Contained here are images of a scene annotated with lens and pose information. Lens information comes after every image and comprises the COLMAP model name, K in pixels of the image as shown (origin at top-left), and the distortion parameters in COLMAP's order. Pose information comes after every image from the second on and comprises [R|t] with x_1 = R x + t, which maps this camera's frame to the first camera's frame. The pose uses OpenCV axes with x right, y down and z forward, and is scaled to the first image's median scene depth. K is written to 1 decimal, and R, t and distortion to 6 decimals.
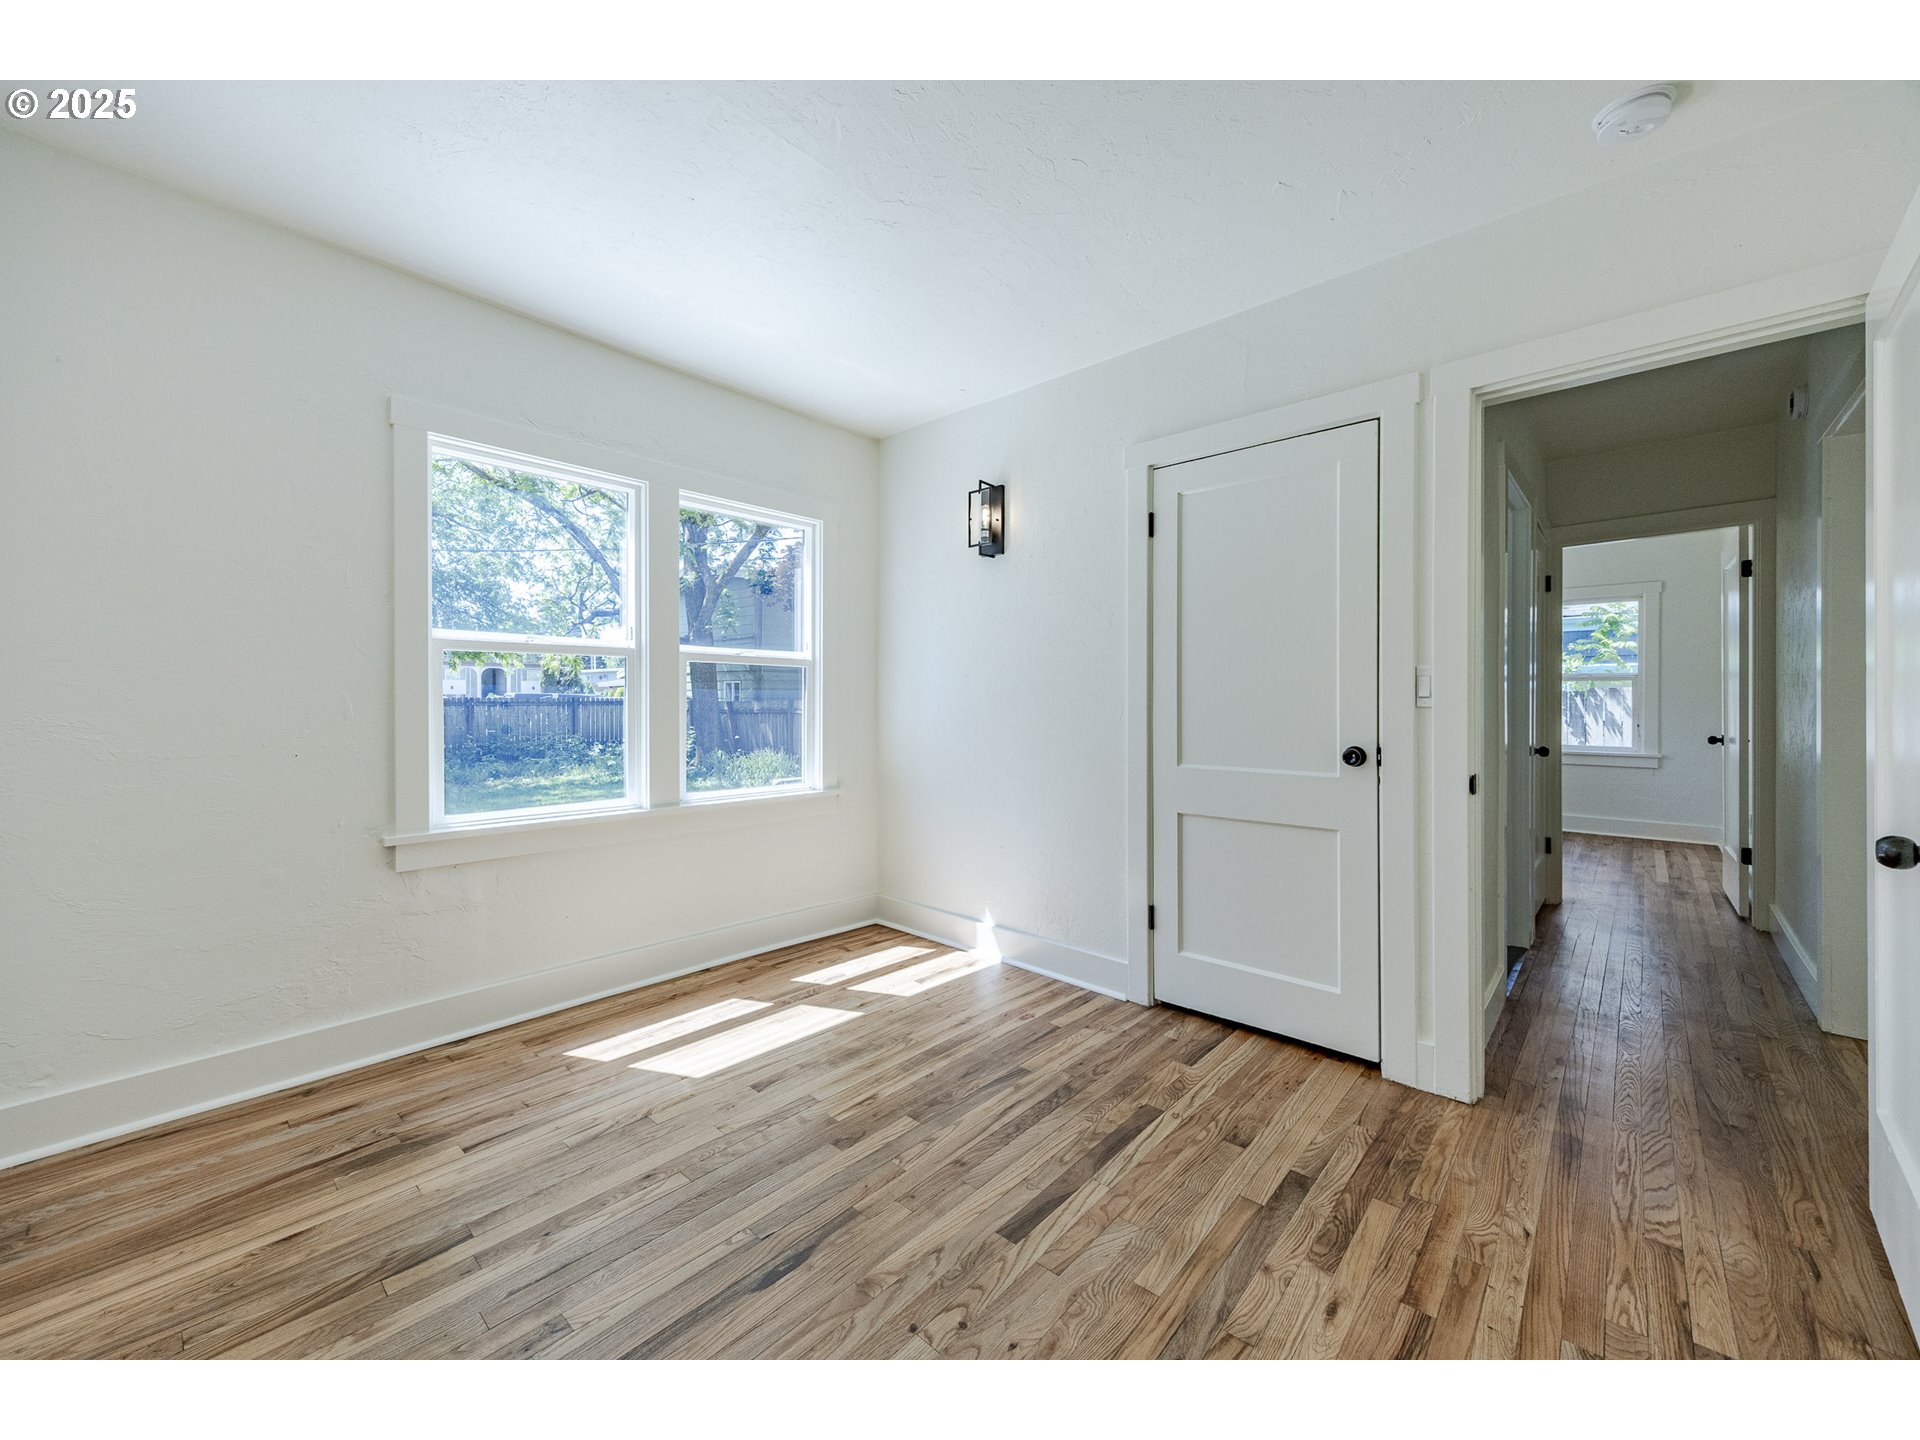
lens RADIAL K [[743.1, 0, 931.6], [0, 743.1, 699.6], [0, 0, 1]] dist [-0.000622, 0.000035]
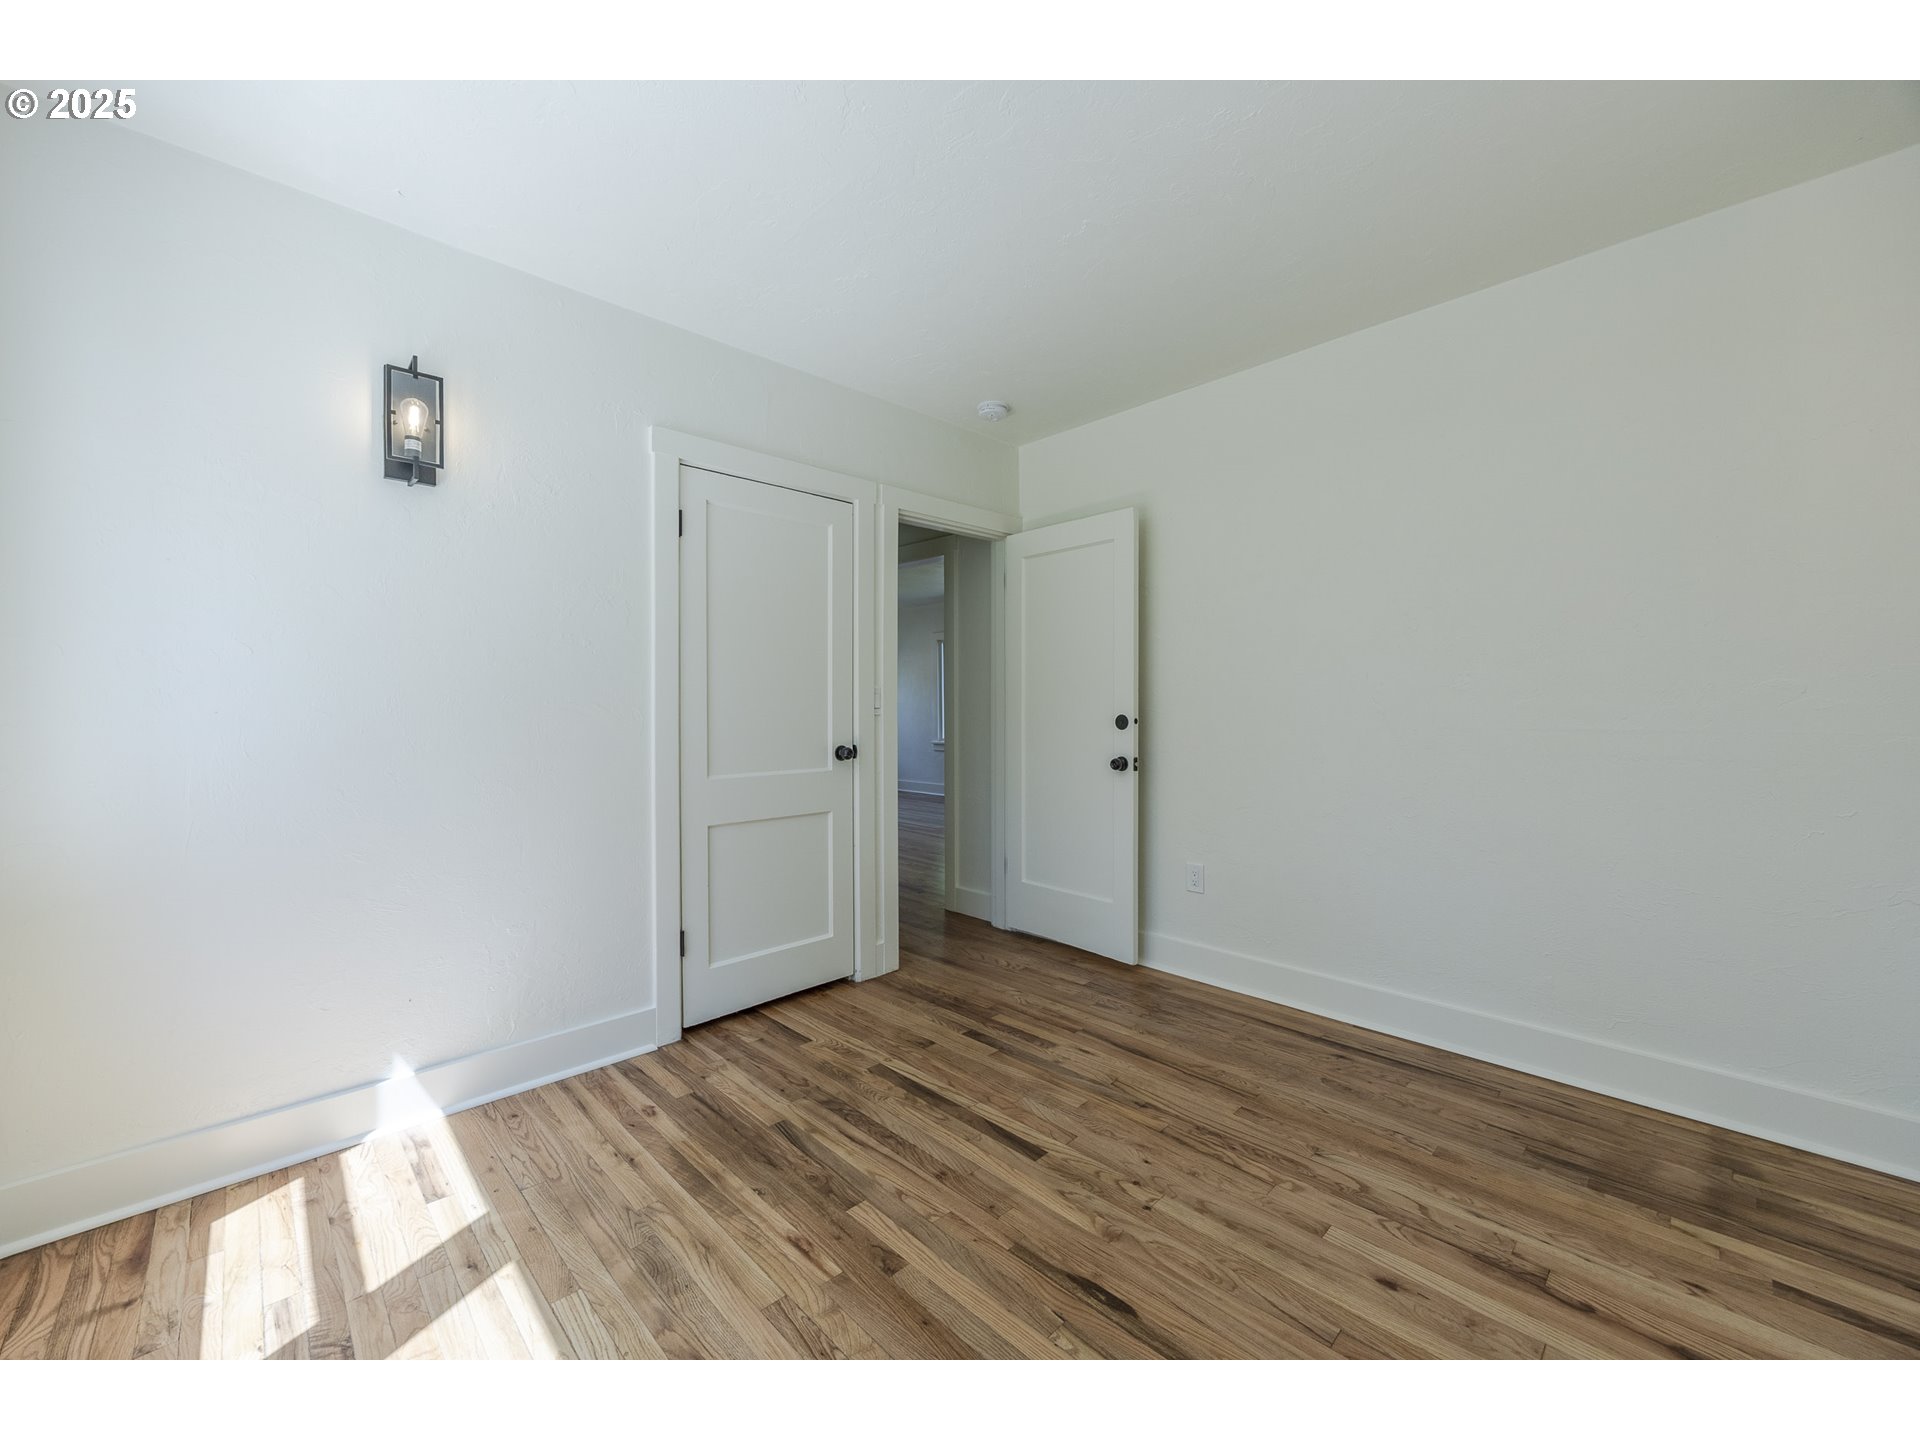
lens RADIAL K [[743.1, 0, 931.6], [0, 743.1, 699.6], [0, 0, 1]] dist [-0.000622, 0.000035]
pose [[0.066393, 0.006586, 0.997772, -0.790359], [0.007602, 0.999946, -0.007106, -0.018677], [-0.997765, 0.008057, 0.066339, 0.752933]]
